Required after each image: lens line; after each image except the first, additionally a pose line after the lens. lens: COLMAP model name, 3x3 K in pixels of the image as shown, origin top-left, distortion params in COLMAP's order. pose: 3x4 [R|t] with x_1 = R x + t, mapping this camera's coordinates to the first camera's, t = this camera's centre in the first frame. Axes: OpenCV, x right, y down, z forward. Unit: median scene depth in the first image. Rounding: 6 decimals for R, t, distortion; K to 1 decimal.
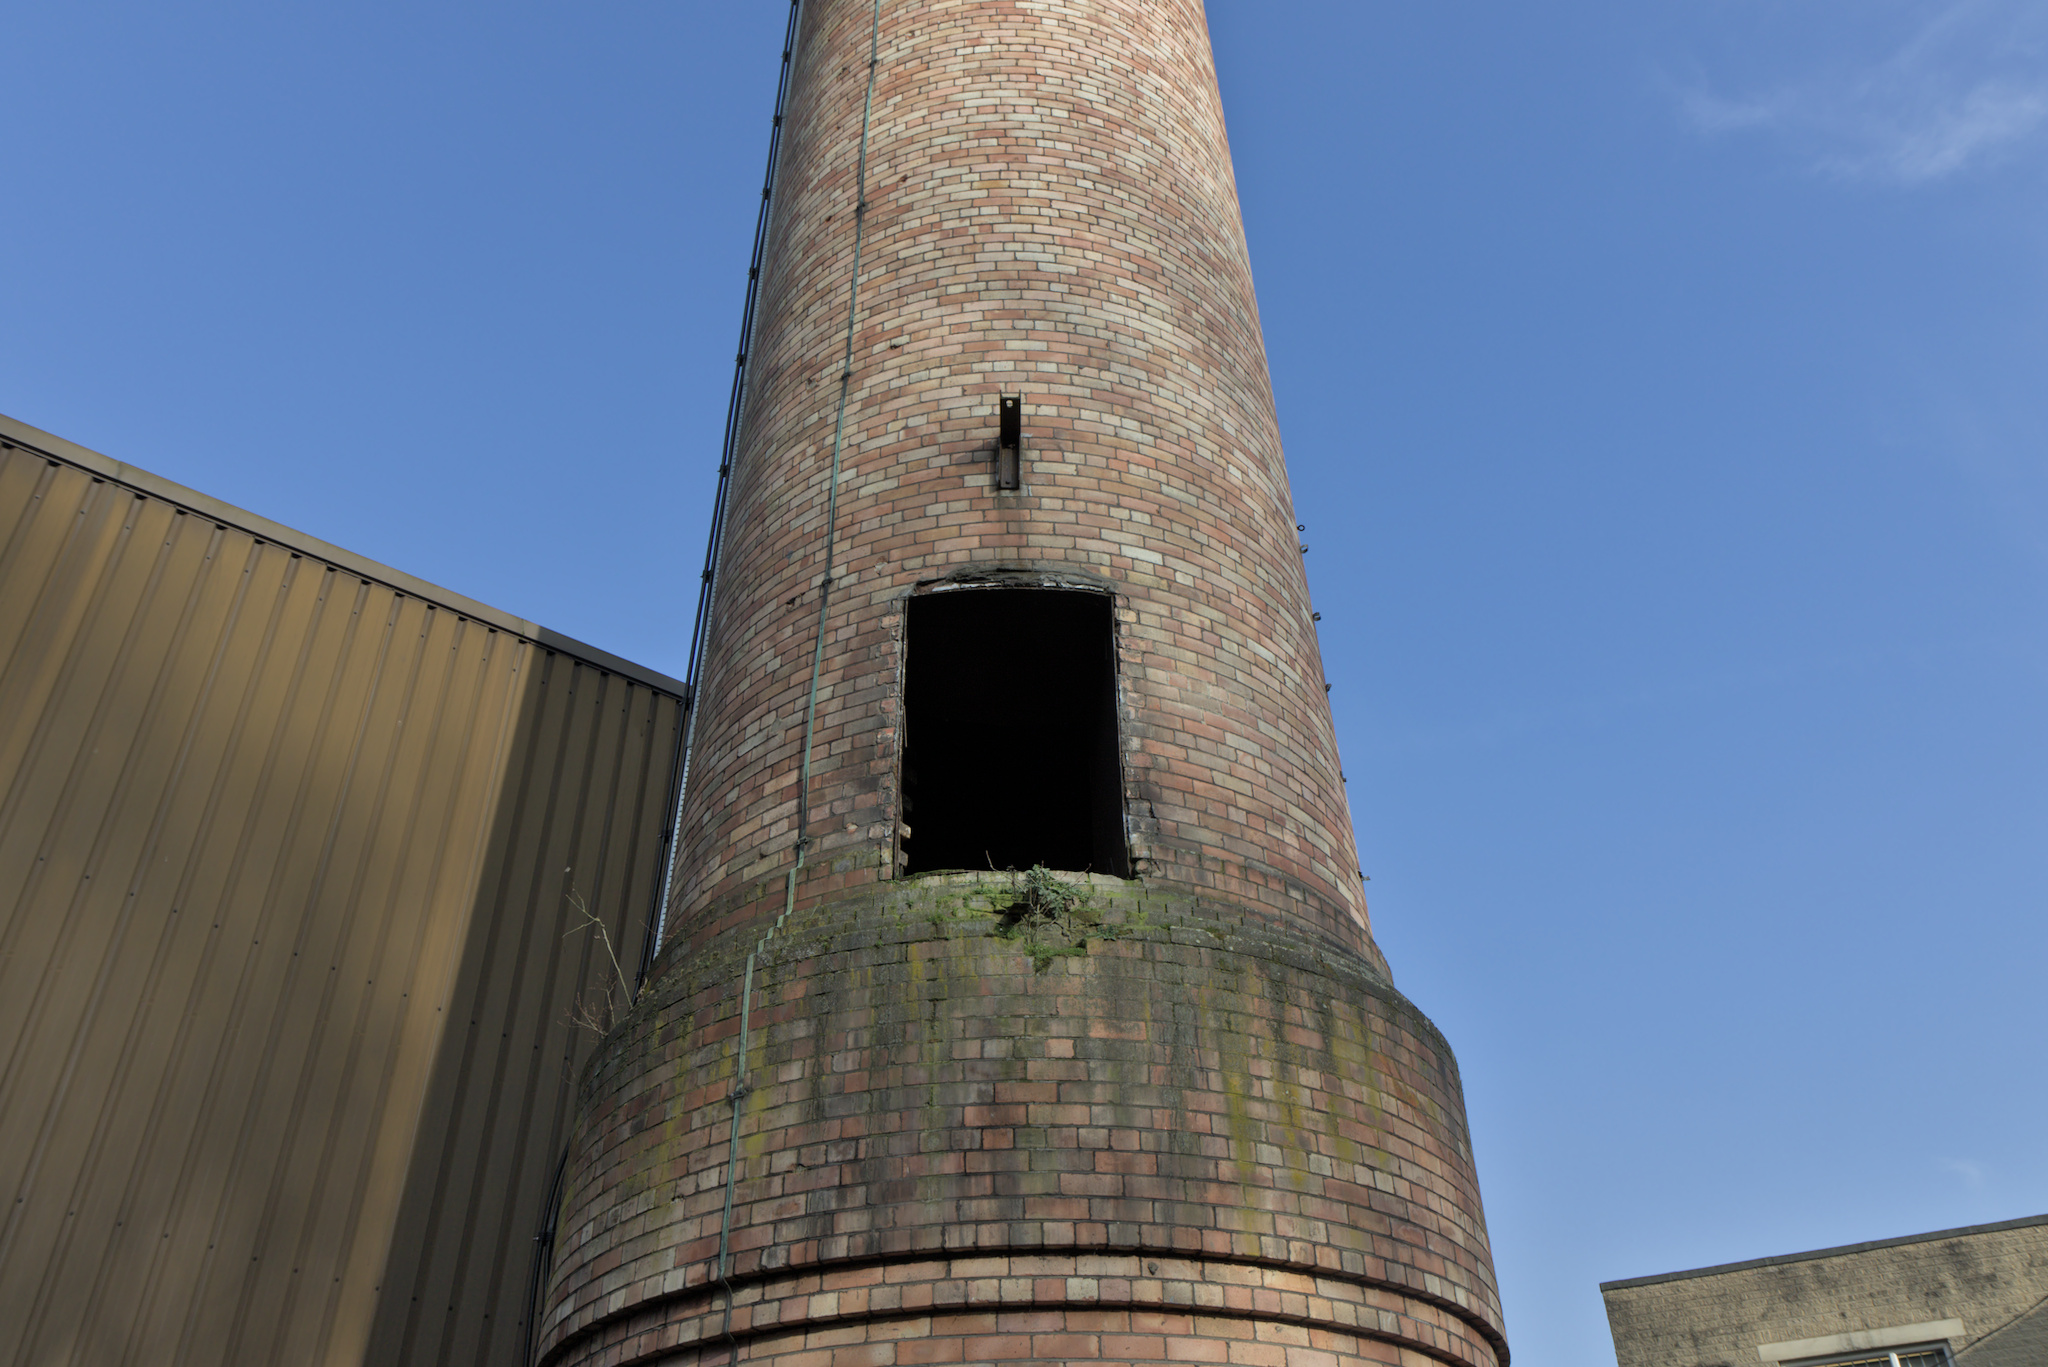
lens RADIAL K [[1628.2, 0, 1027.3], [0, 1628.2, 686.0], [0, 0, 1]] dist [0.010257, -0.009826]
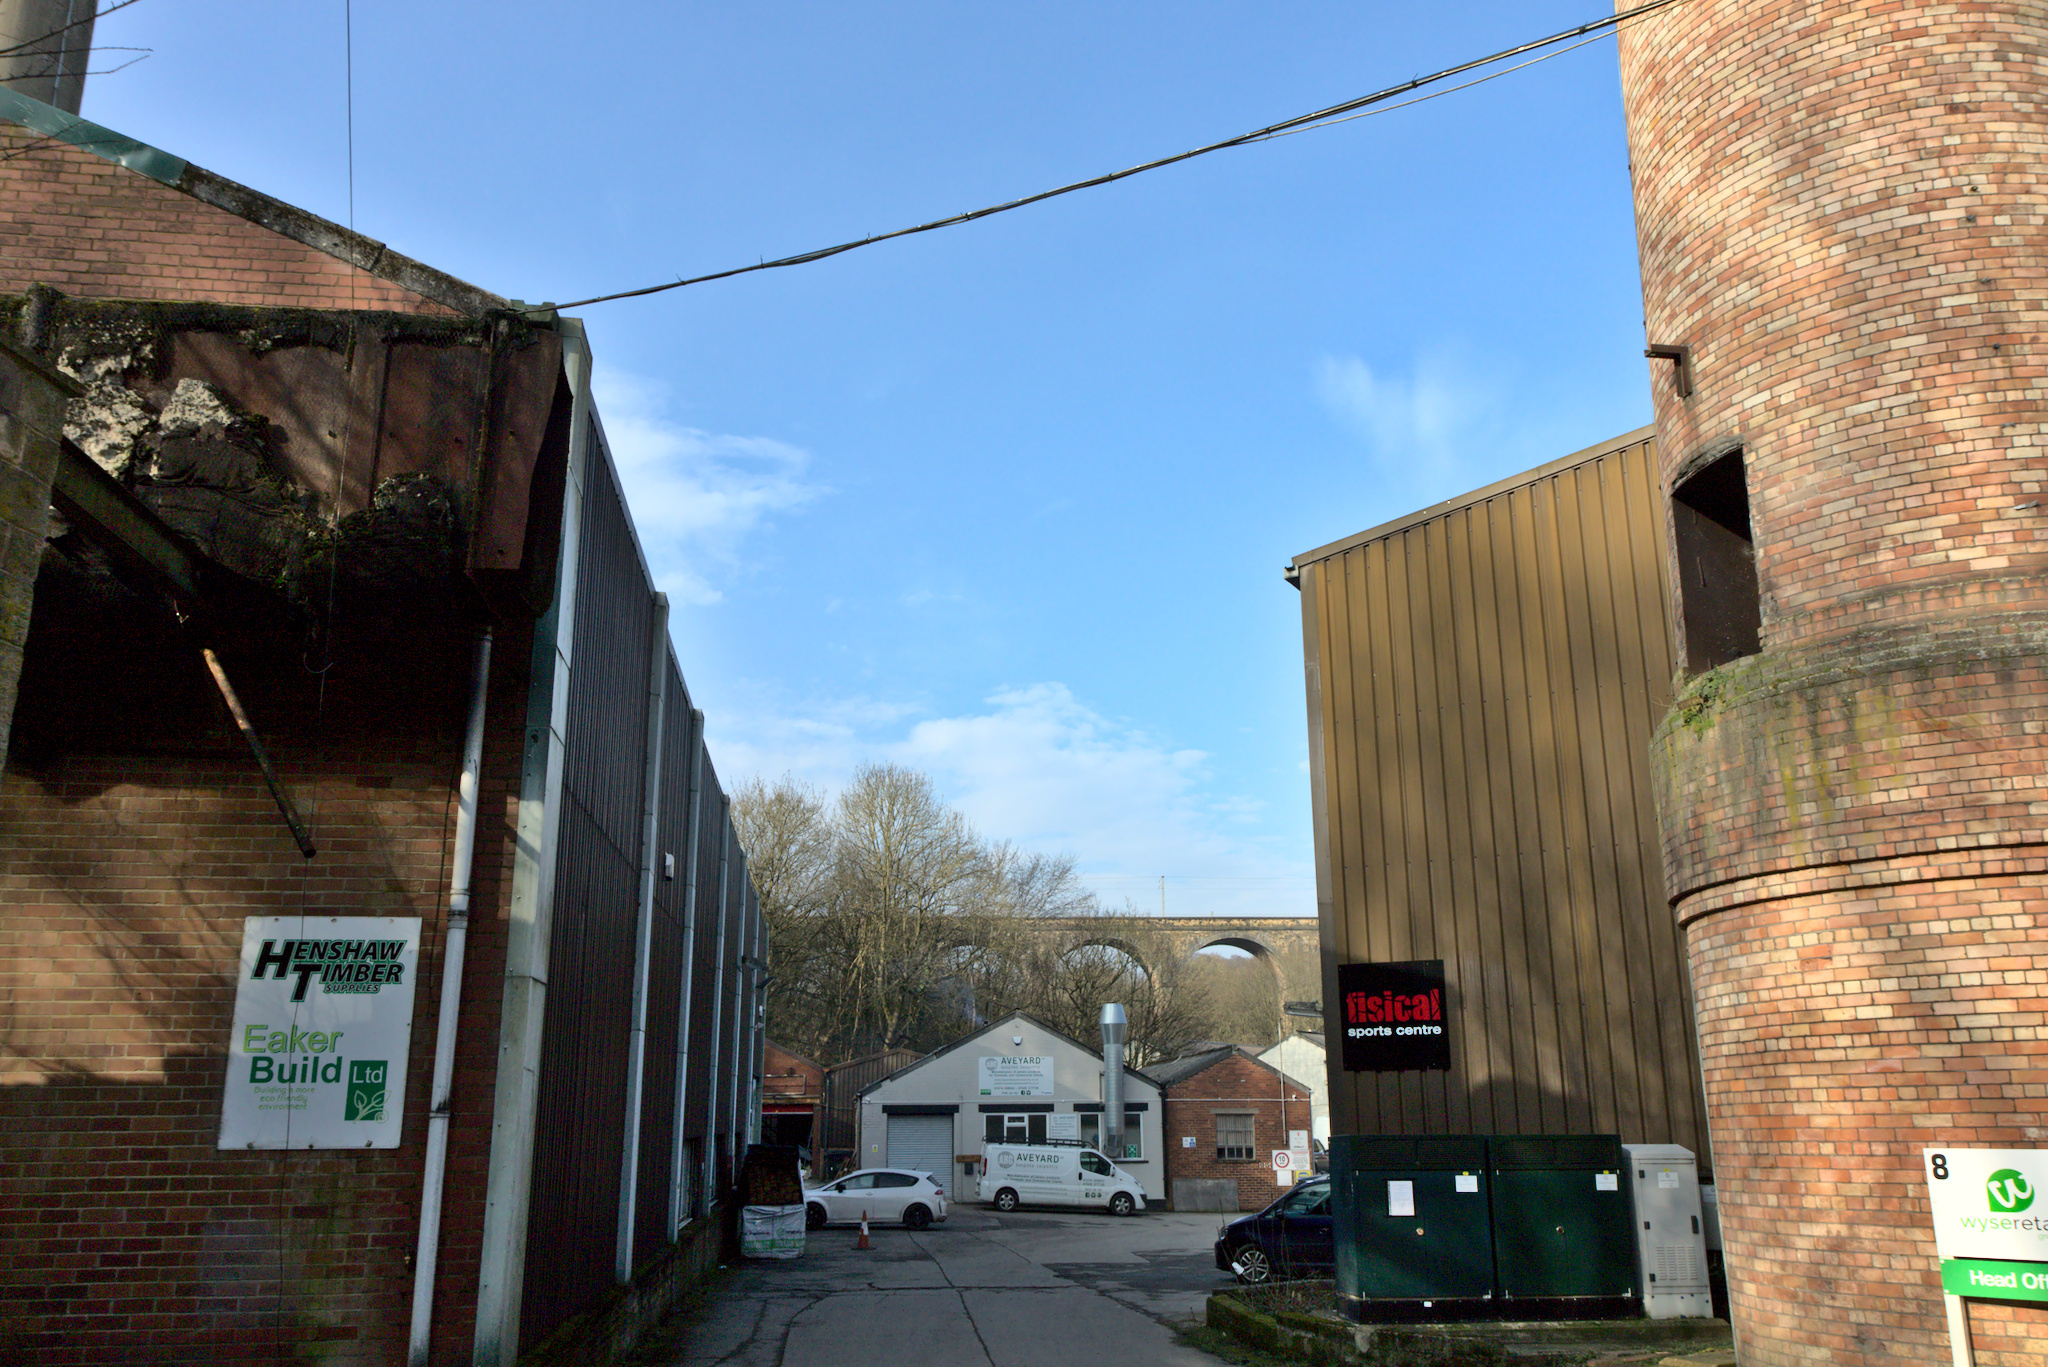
lens RADIAL K [[1628.2, 0, 1022.0], [0, 1628.2, 675.7], [0, 0, 1]] dist [0.010257, -0.009826]
pose [[0.152341, -0.246042, -0.957212, 1.741793], [0.595479, 0.795833, -0.109790, -0.150805], [0.788794, -0.553275, 0.267751, -0.103428]]
